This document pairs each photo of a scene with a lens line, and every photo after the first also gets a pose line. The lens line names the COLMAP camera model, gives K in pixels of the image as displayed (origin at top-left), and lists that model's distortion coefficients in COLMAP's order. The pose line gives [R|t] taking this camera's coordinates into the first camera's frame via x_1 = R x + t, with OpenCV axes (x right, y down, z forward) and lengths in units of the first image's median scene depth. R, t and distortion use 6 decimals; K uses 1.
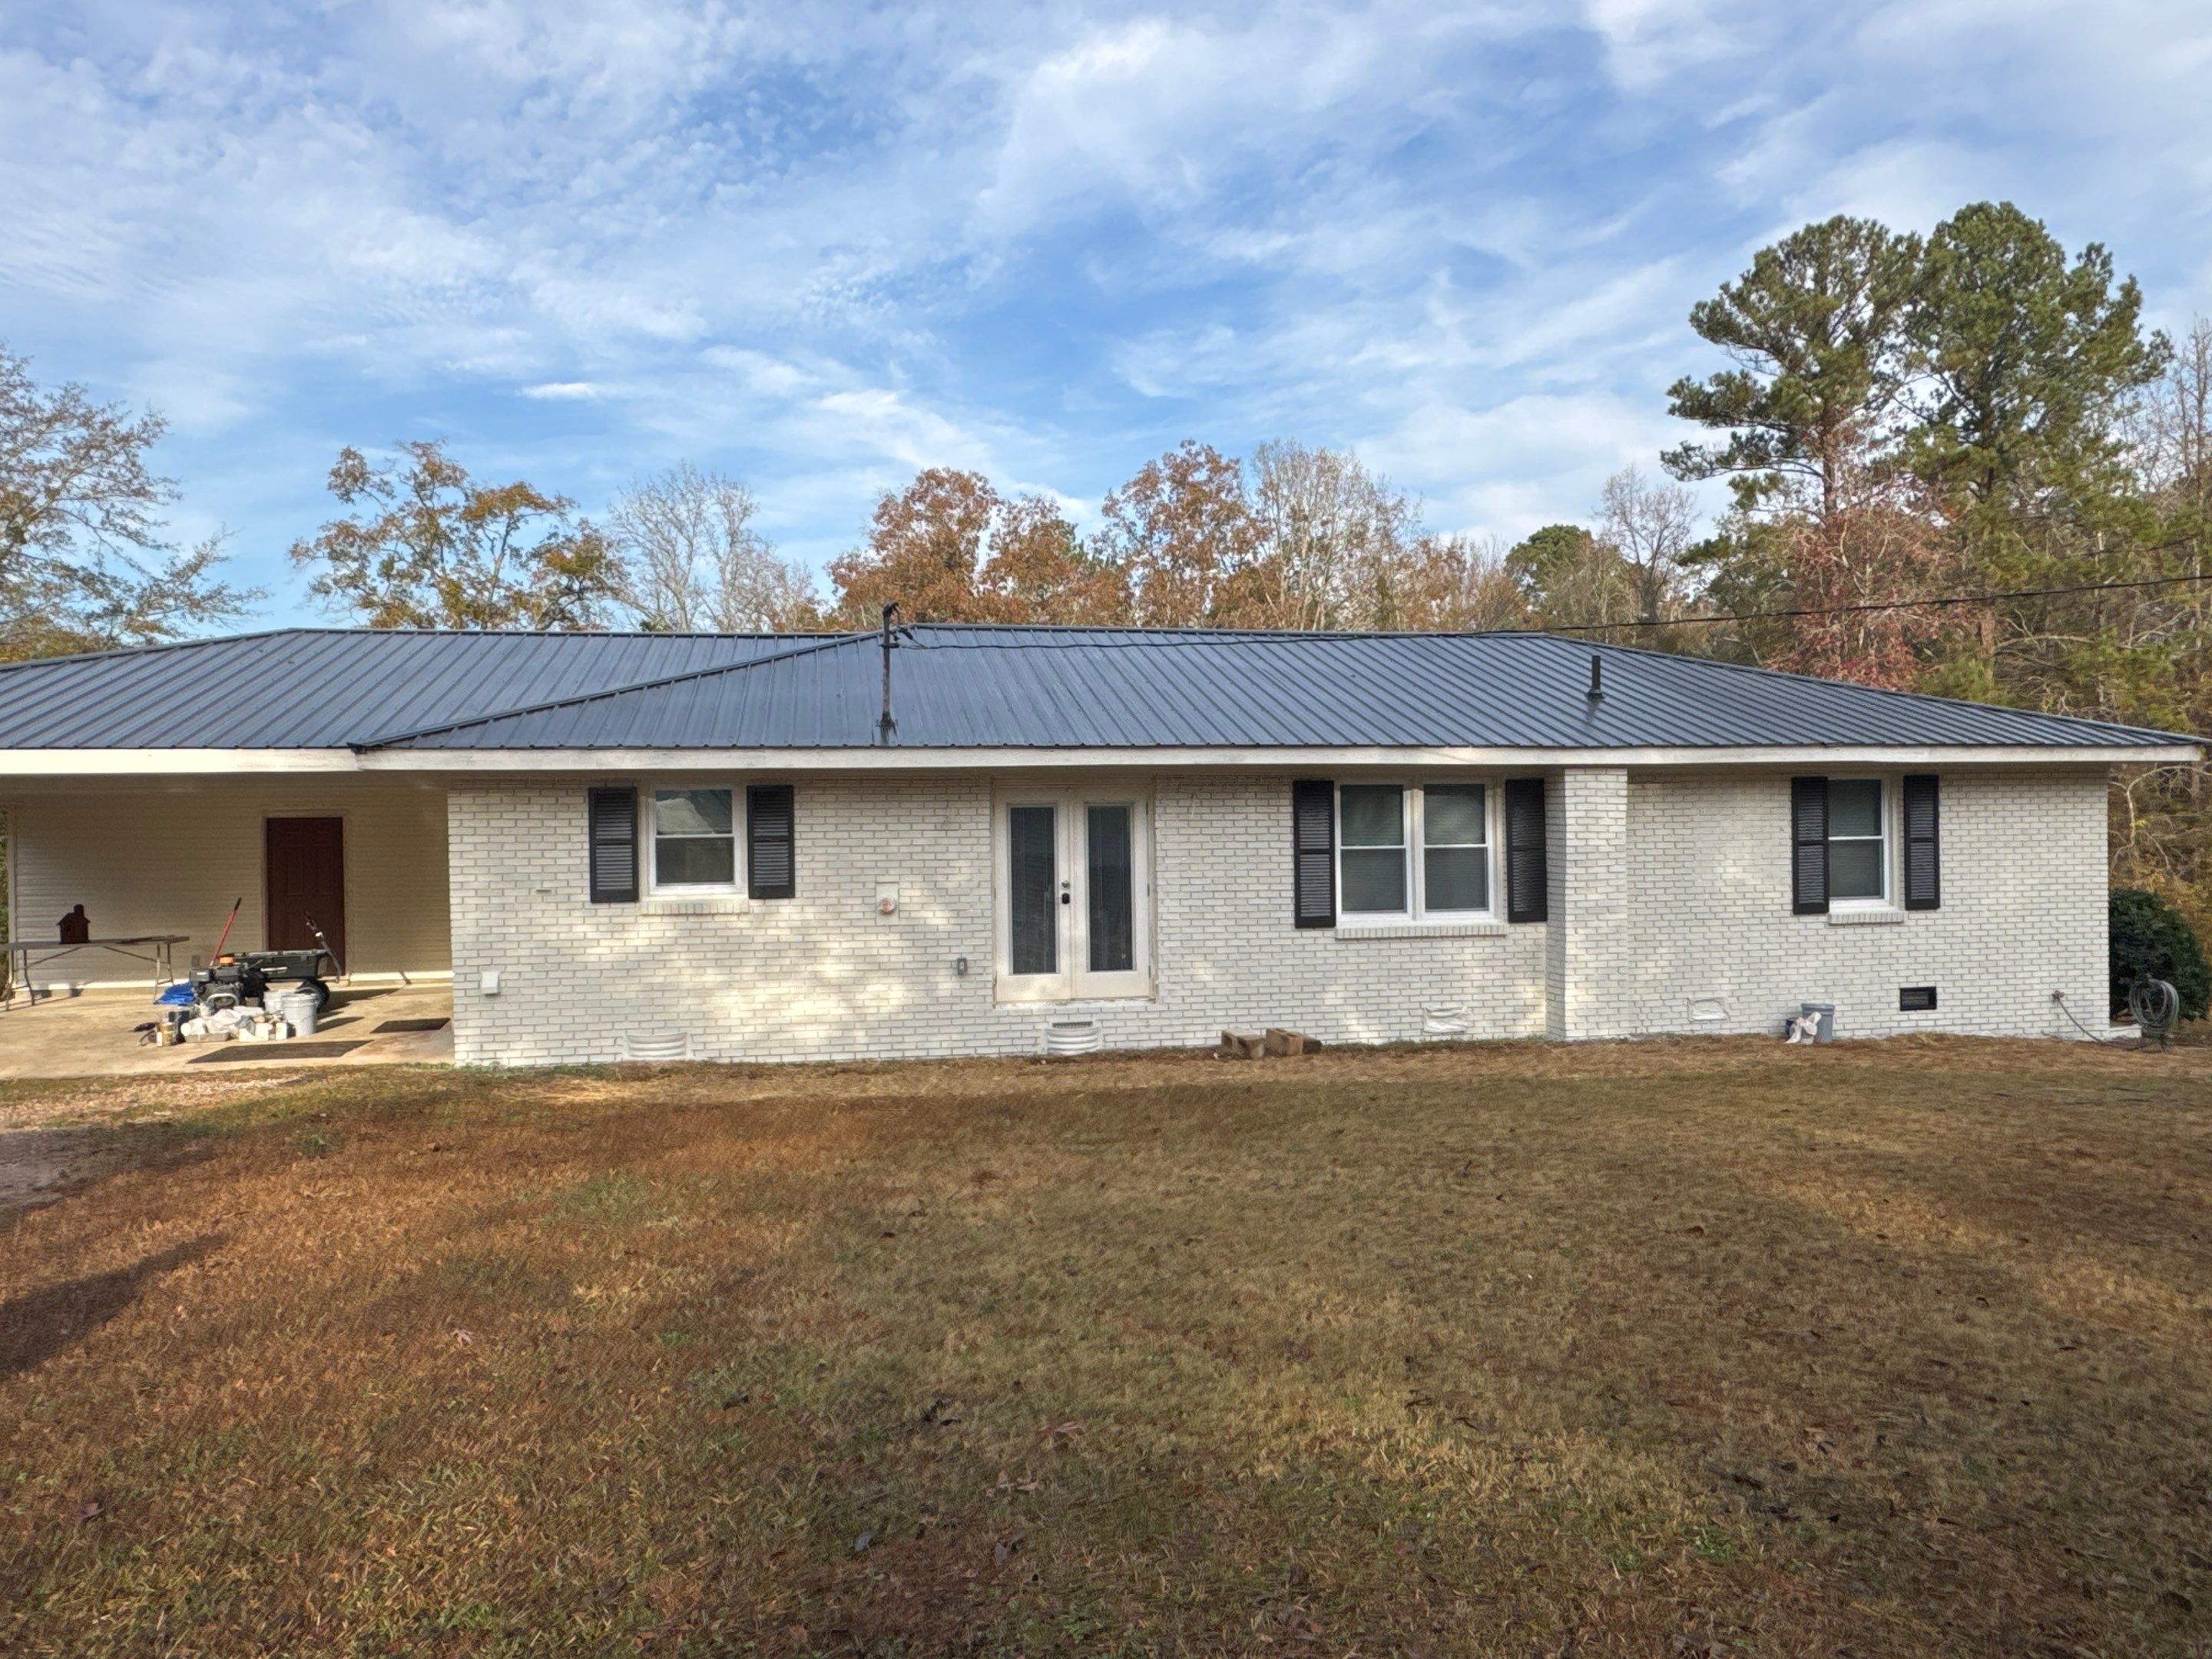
lens RADIAL K [[1421.8, 0, 1106.0], [0, 1421.8, 829.5], [0, 0, 1]] dist [-0.004370, 0.002145]
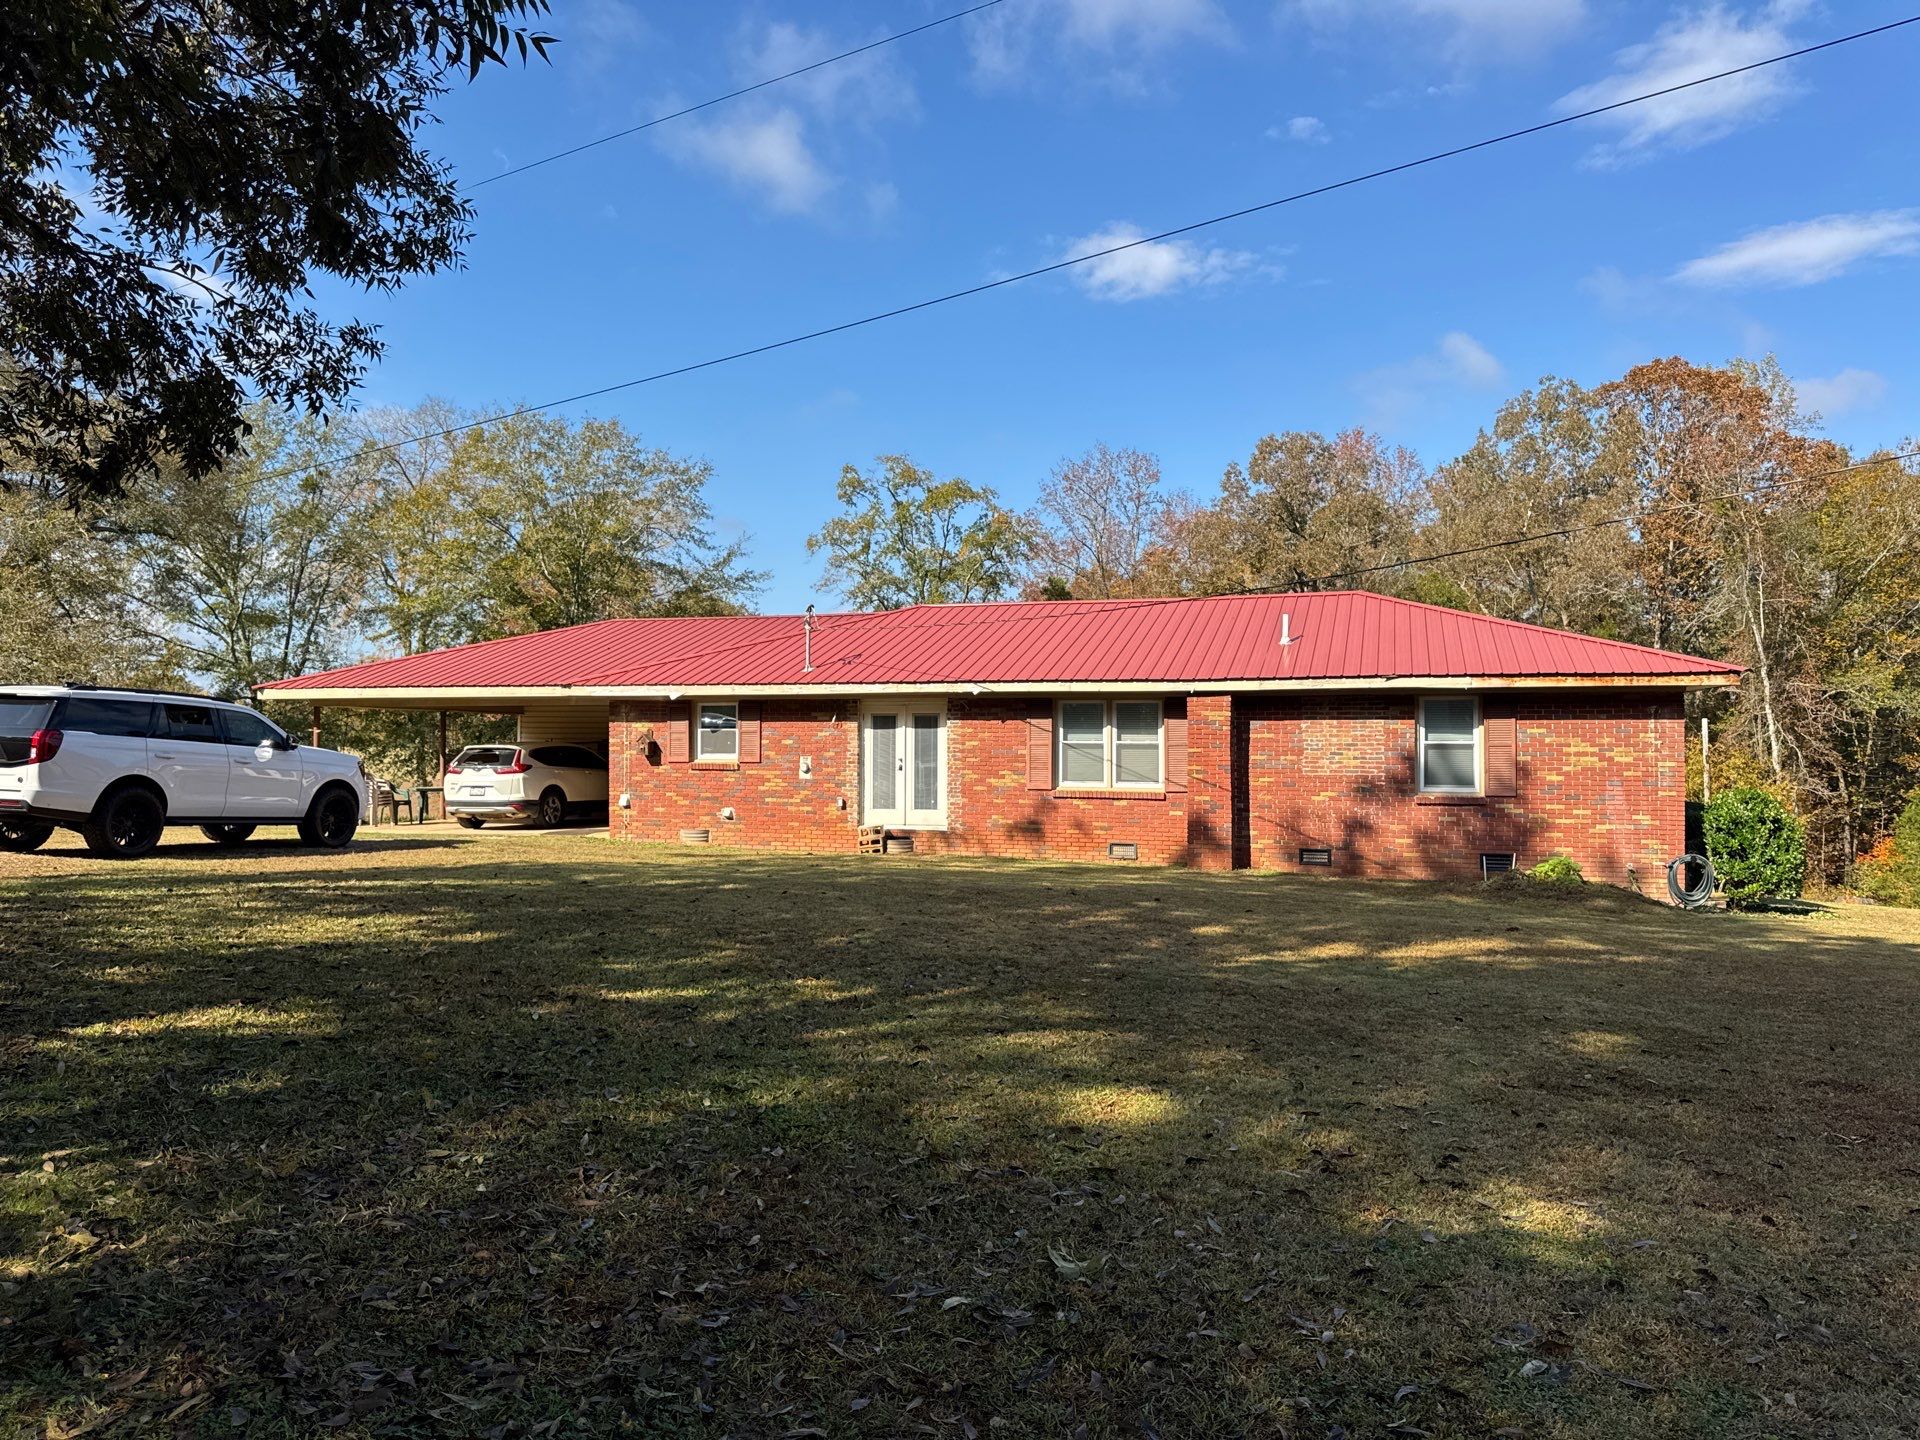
lens RADIAL K [[1234.1, 0, 960.0], [0, 1234.1, 720.0], [0, 0, 1]] dist [-0.004370, 0.002145]
pose [[0.898001, 0.009868, -0.439882, 0.130938], [-0.018469, 0.999713, -0.015276, 0.002223], [0.439605, 0.021842, 0.897926, -0.060576]]
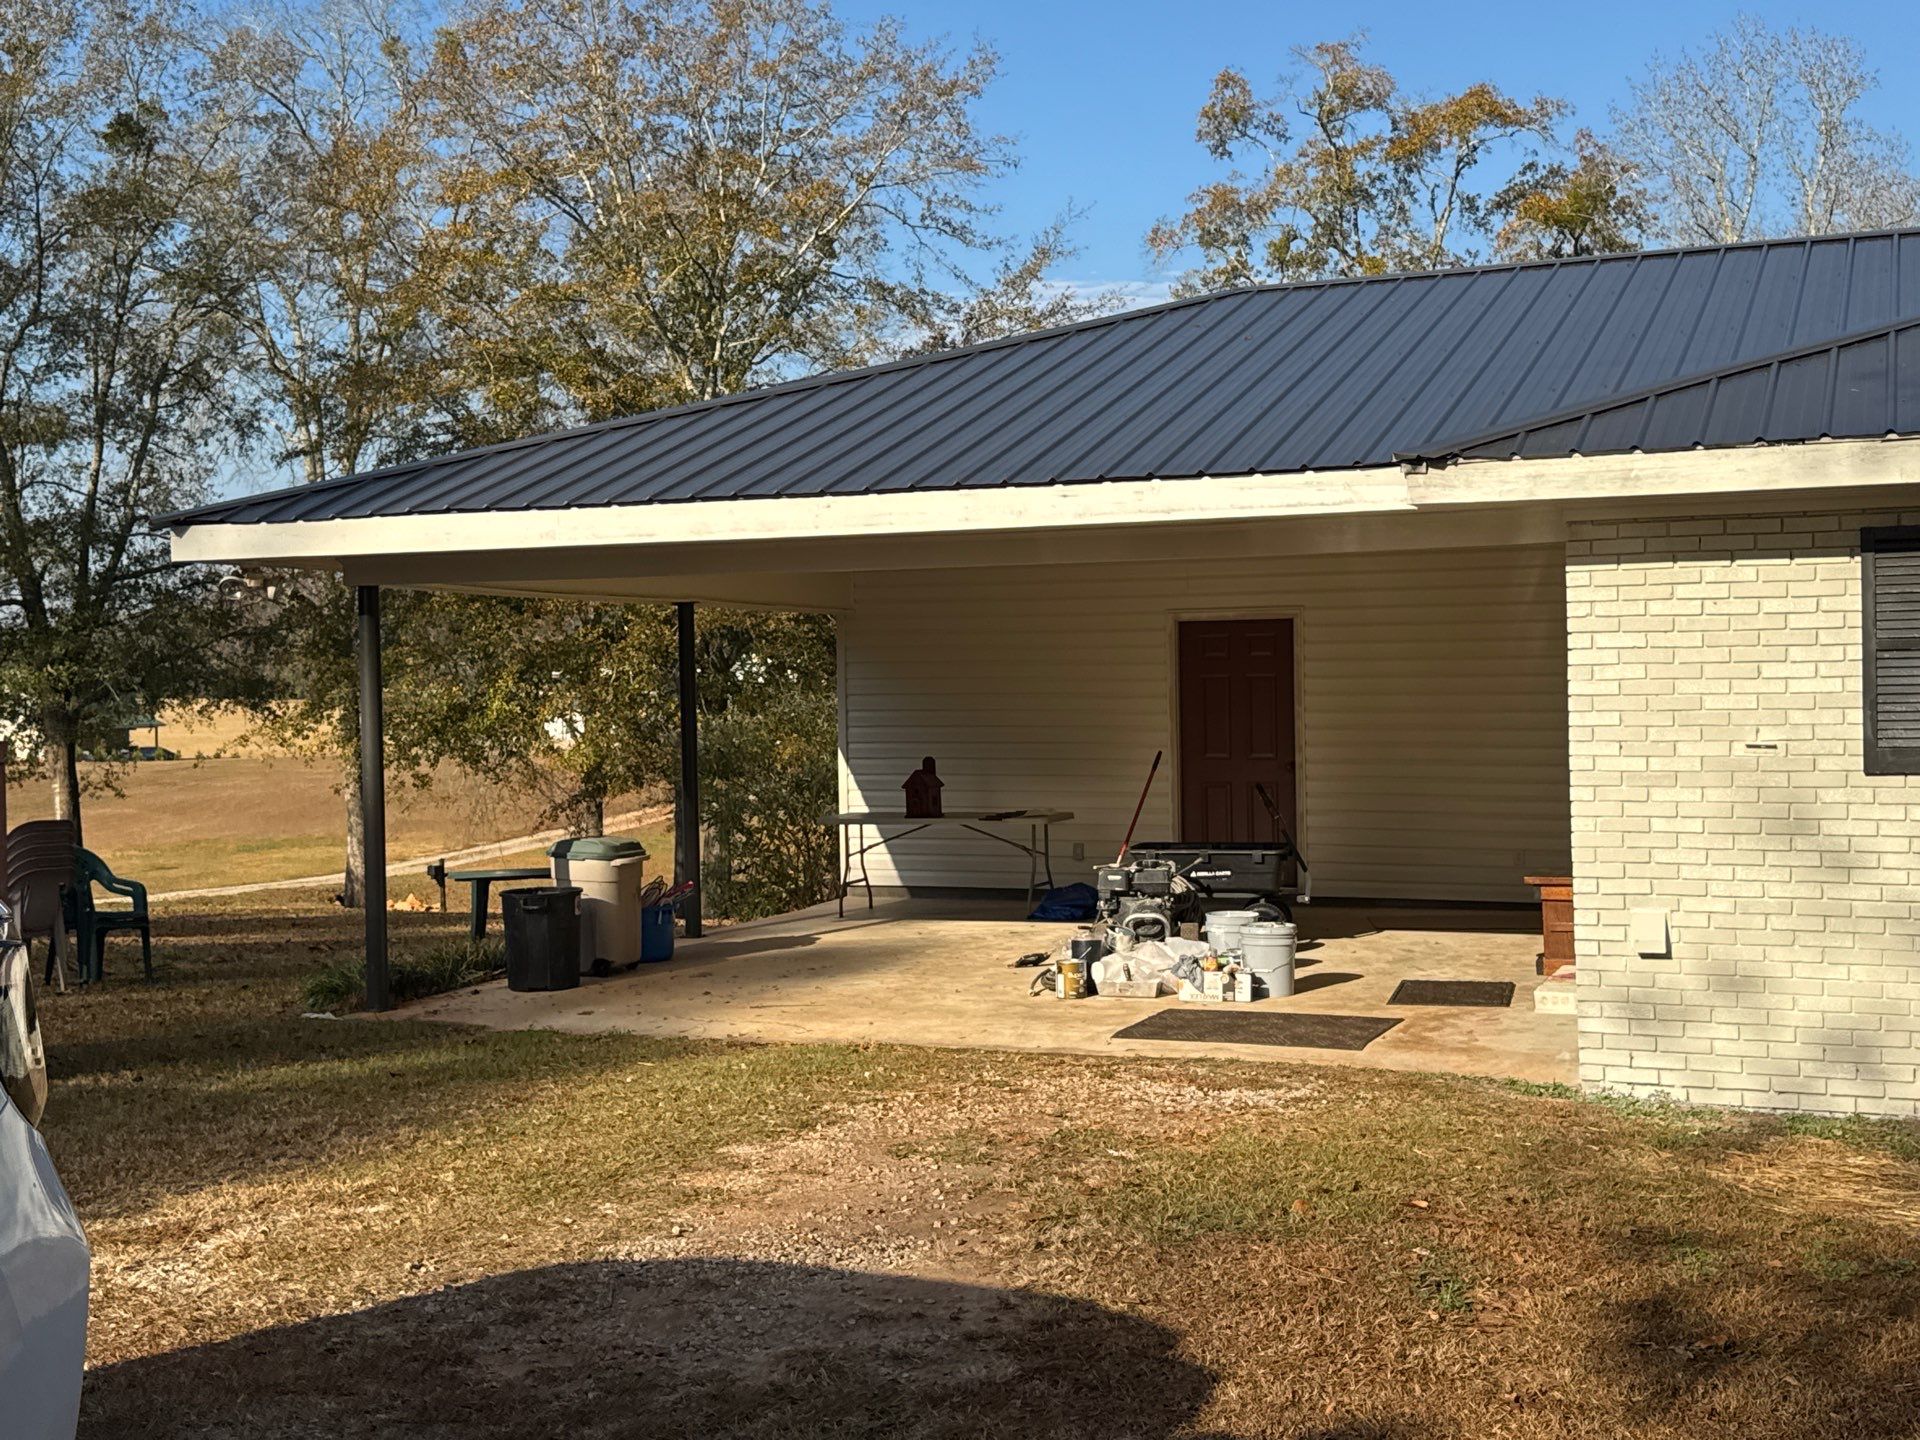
lens RADIAL K [[2153.4, 0, 958.3], [0, 2153.4, 789.7], [0, 0, 1]] dist [0.010245, -0.026494]
pose [[0.834537, 0.029128, -0.550181, -0.097841], [0.002045, 0.998431, 0.055962, 0.007283], [0.550948, -0.047827, 0.833168, 0.108054]]
